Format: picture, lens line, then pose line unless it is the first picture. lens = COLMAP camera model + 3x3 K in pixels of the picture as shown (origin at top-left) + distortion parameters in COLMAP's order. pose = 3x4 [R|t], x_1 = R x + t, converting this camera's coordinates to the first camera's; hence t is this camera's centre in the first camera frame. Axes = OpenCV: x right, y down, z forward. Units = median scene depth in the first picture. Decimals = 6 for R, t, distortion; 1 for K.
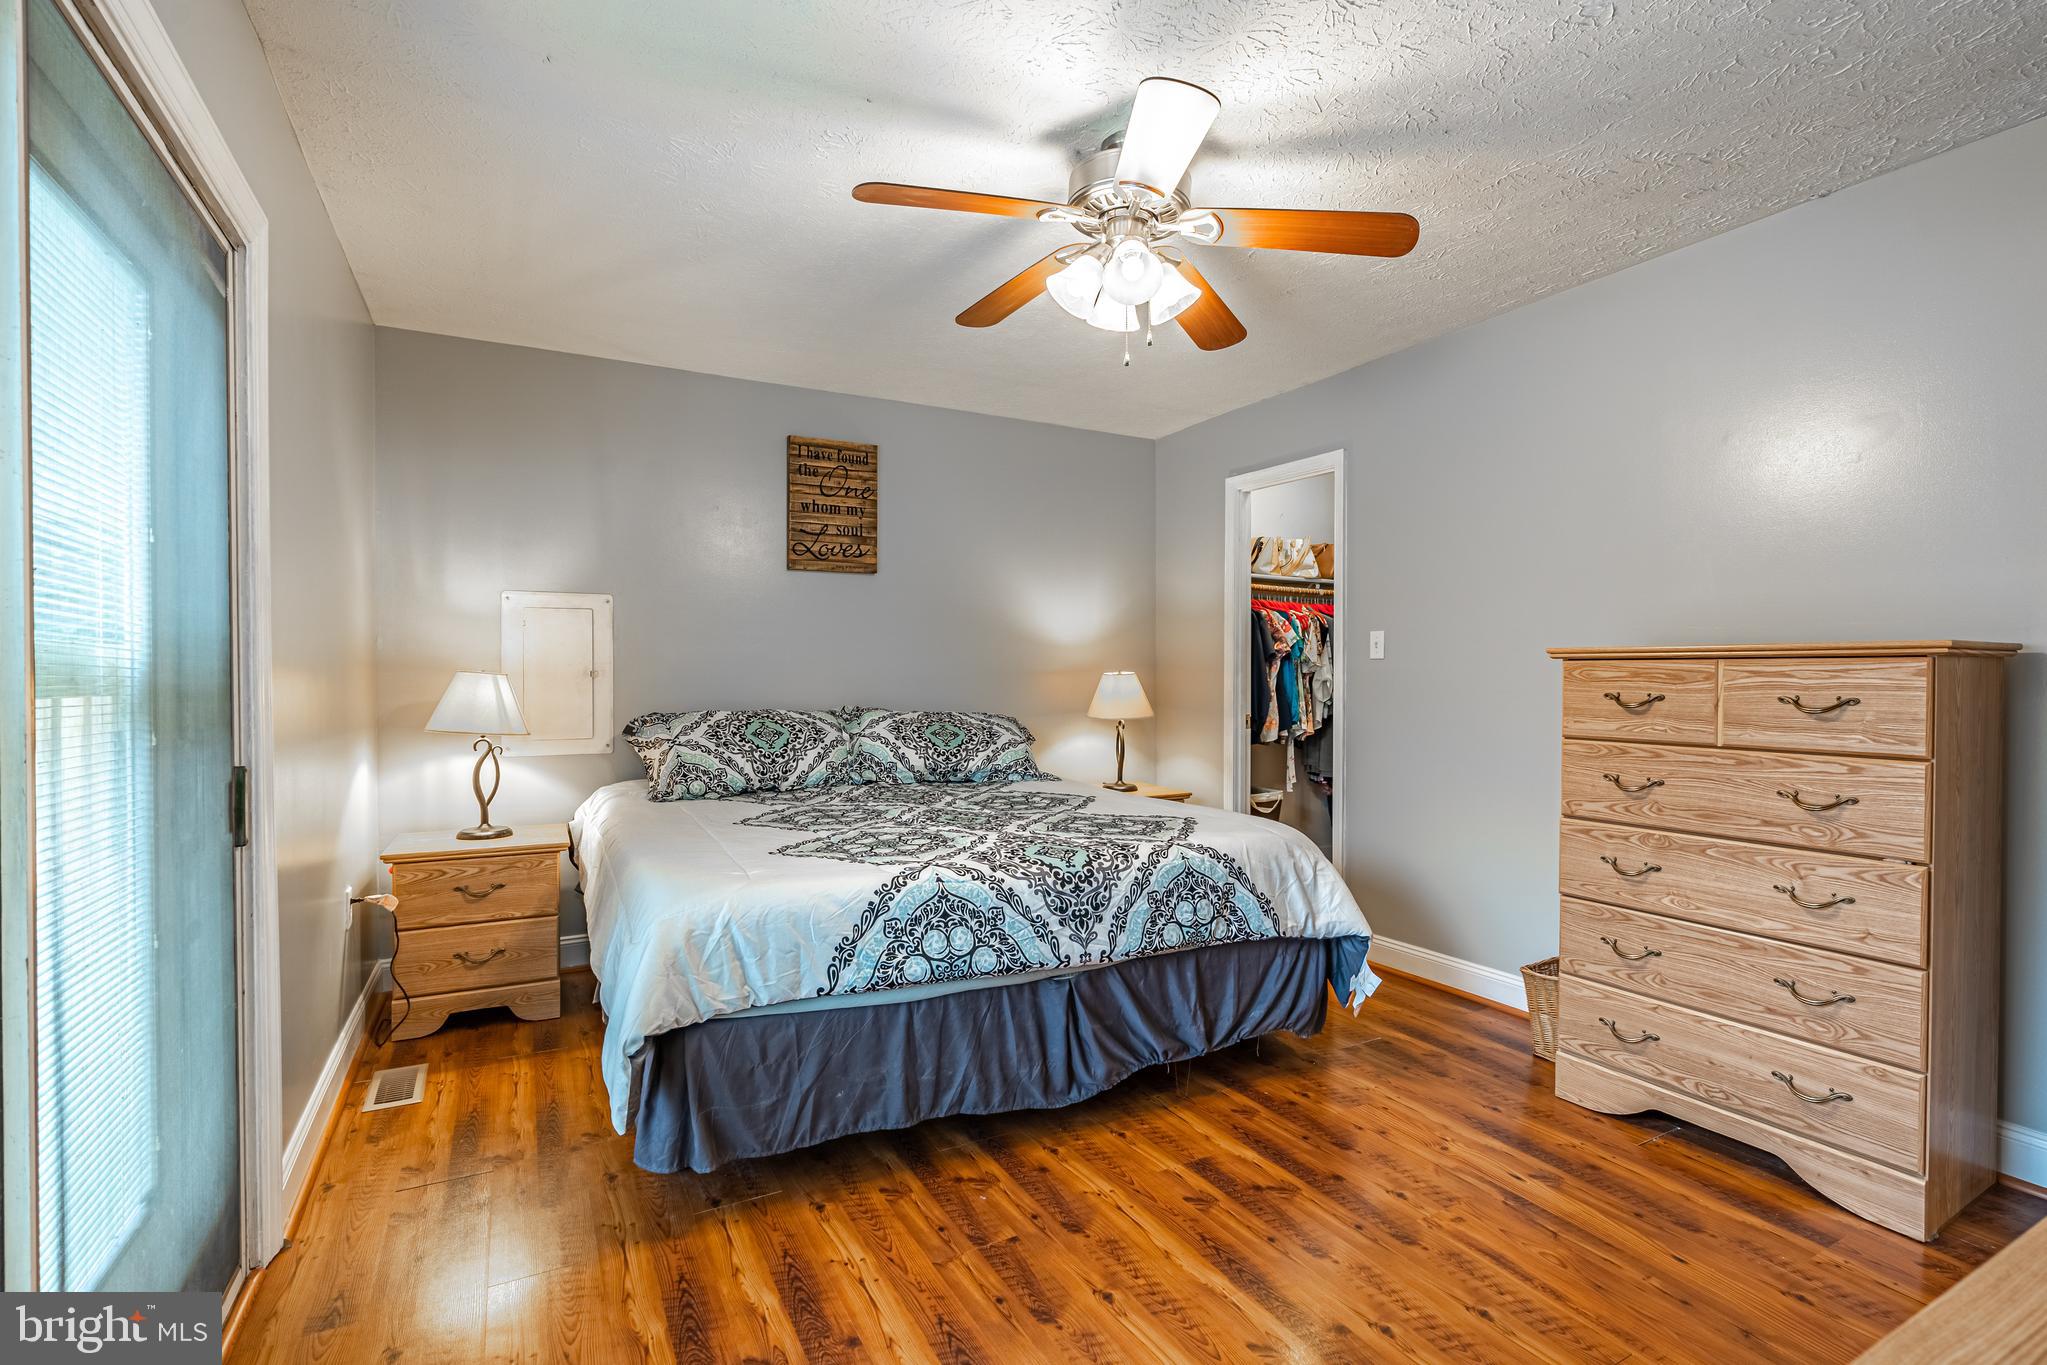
lens RADIAL K [[927.7, 0, 1029.8], [0, 927.7, 677.5], [0, 0, 1]] dist [-0.011096, 0.005268]
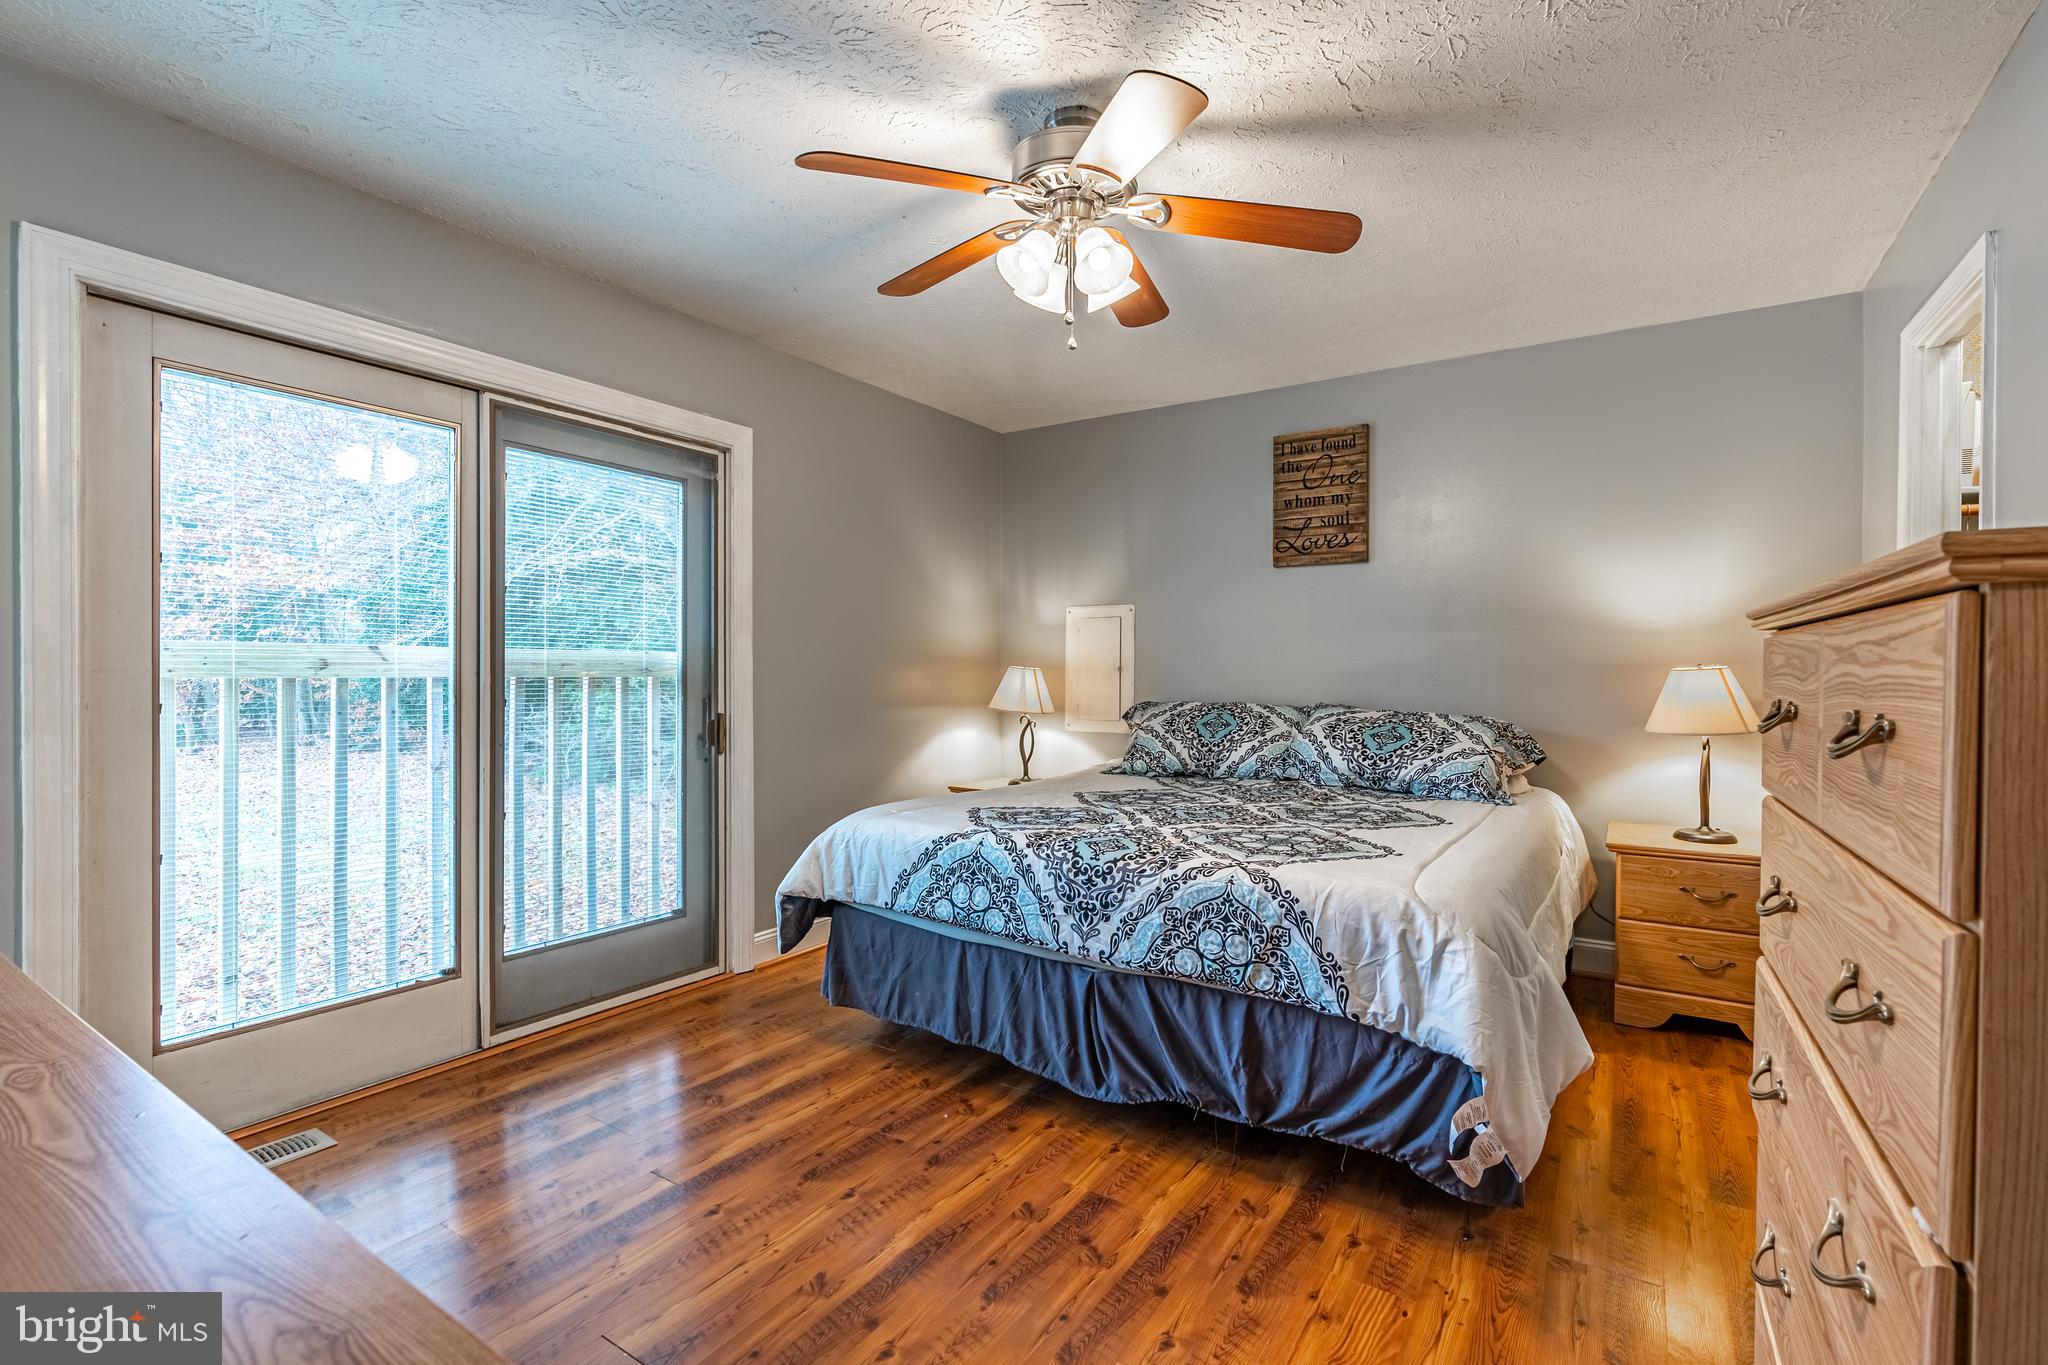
lens RADIAL K [[928.2, 0, 1032.5], [0, 928.2, 683.2], [0, 0, 1]] dist [-0.011096, 0.005268]
pose [[0.475682, 0.010867, -0.879550, 0.858923], [-0.006538, 0.999940, 0.008818, 0.007204], [0.879593, 0.001556, 0.475724, 0.457166]]
